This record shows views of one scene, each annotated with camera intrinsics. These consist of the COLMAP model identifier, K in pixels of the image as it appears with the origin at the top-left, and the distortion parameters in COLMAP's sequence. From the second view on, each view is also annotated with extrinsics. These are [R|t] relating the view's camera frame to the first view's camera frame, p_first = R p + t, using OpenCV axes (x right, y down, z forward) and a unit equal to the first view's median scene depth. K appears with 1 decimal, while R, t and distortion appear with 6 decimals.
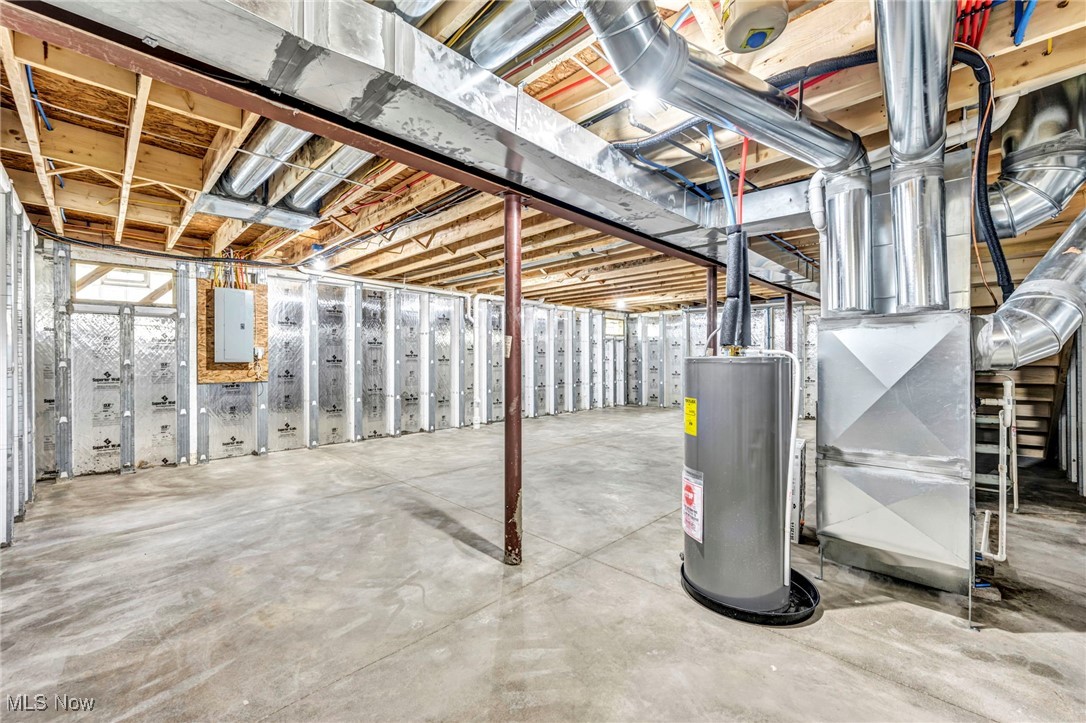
lens RADIAL K [[436.5, 0, 536.7], [0, 436.5, 361.2], [0, 0, 1]] dist [0.000452, 0.001233]
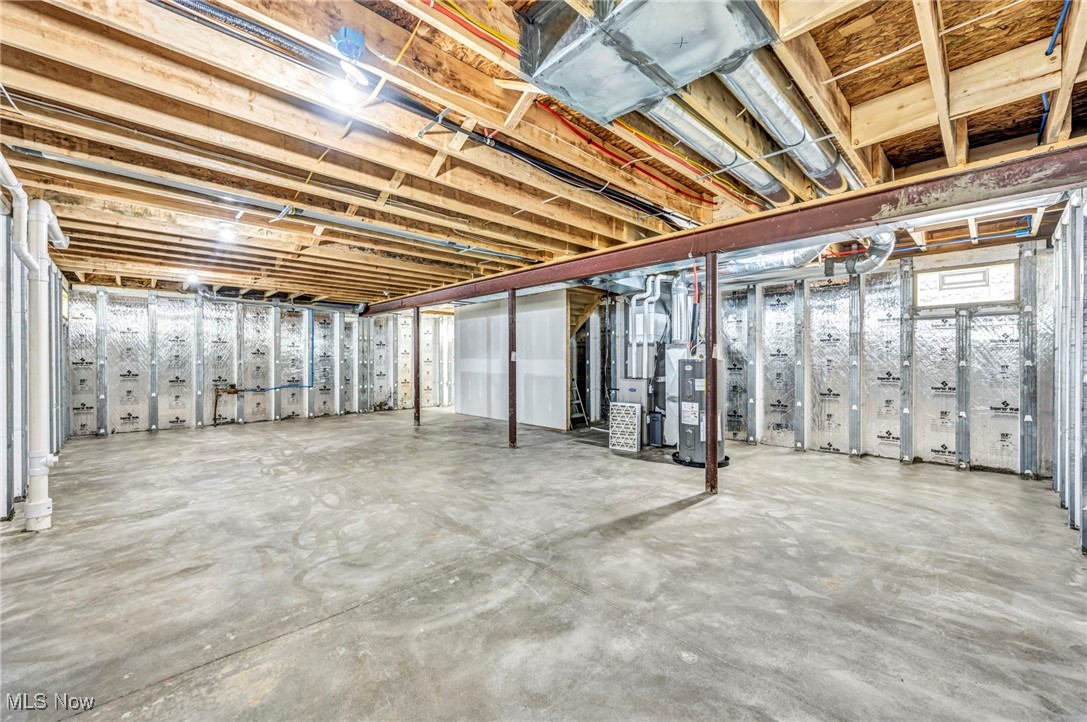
lens RADIAL K [[436.9, 0, 535.9], [0, 436.9, 359.9], [0, 0, 1]] dist [0.000452, 0.001233]
pose [[0.025707, 0.003980, 0.999662, -1.523419], [0.001974, 0.999990, -0.004033, -0.000131], [-0.999668, 0.002077, 0.025699, 1.498145]]
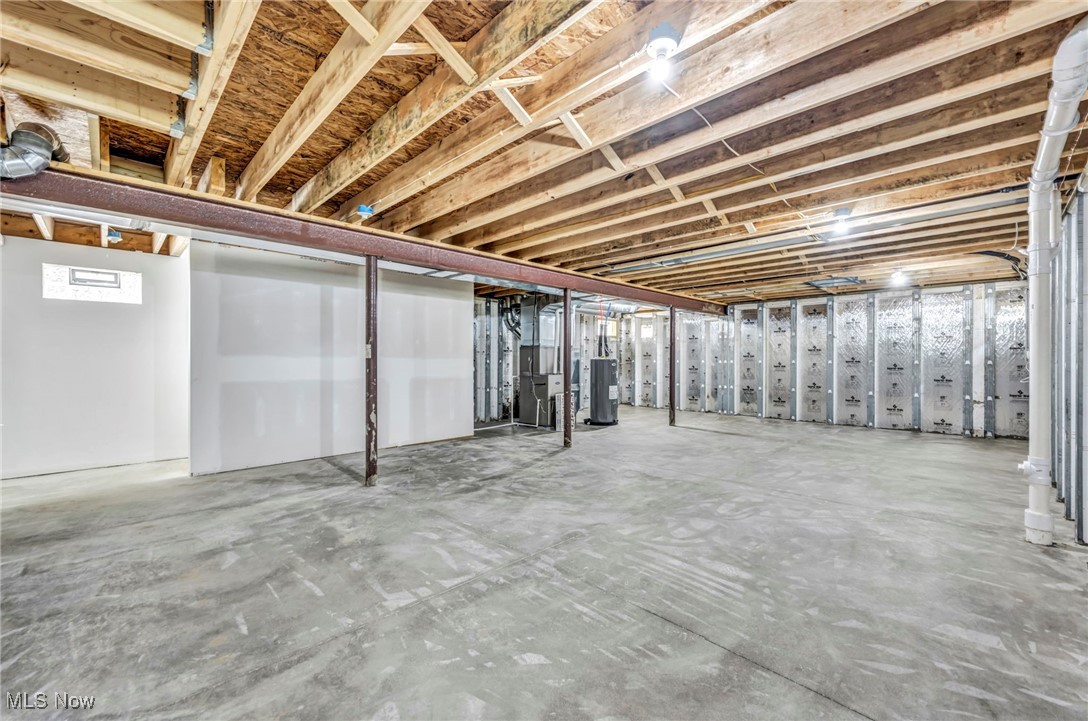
lens RADIAL K [[437.3, 0, 542.5], [0, 437.3, 359.9], [0, 0, 1]] dist [0.000452, 0.001233]
pose [[-0.999916, 0.003275, 0.012552, -0.434359], [0.003282, 0.999994, 0.000532, -0.003602], [-0.012550, 0.000573, -0.999921, 2.636629]]
